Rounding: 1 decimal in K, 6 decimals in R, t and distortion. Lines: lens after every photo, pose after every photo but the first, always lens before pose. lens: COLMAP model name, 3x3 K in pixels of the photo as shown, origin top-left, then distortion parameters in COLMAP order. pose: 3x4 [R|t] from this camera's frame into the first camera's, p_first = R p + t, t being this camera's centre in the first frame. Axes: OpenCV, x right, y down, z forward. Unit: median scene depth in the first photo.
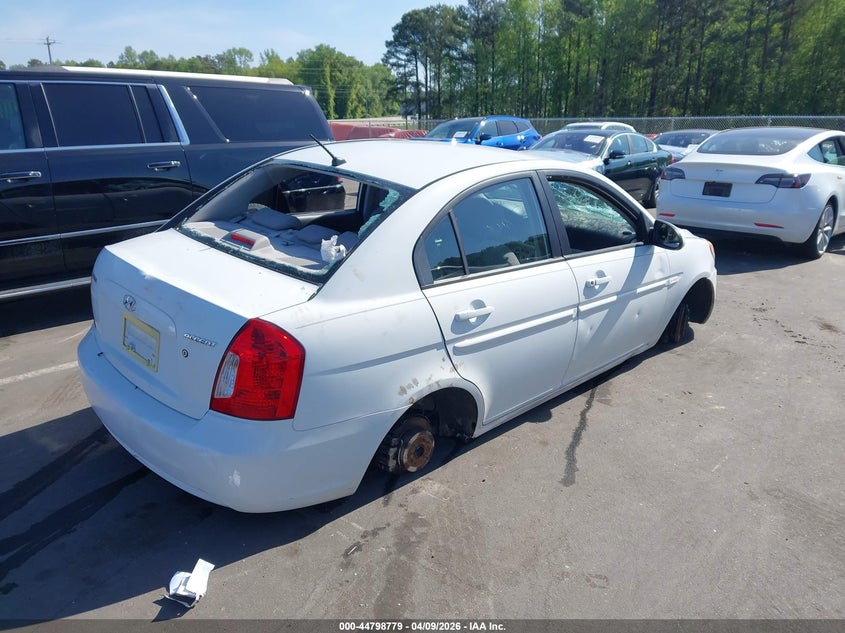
lens RADIAL K [[658.7, 0, 422.5], [0, 658.7, 316.5], [0, 0, 1]] dist [-0.009347, -0.005283]
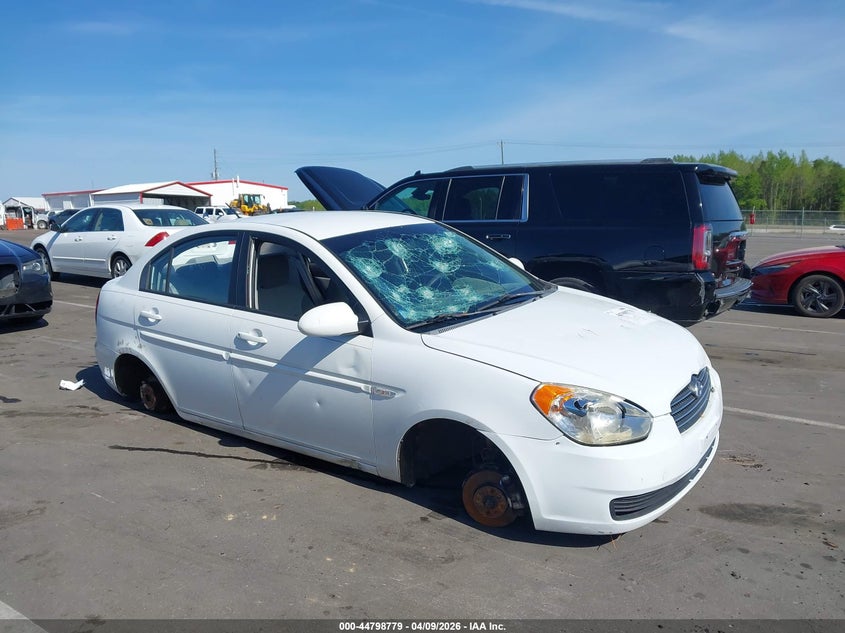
lens RADIAL K [[658.7, 0, 422.5], [0, 658.7, 316.5], [0, 0, 1]] dist [-0.009347, -0.005283]
pose [[0.136981, 0.145787, -0.979787, 1.344003], [-0.281330, 0.954107, 0.102634, -0.273958], [0.949784, 0.261584, 0.171709, 1.092803]]
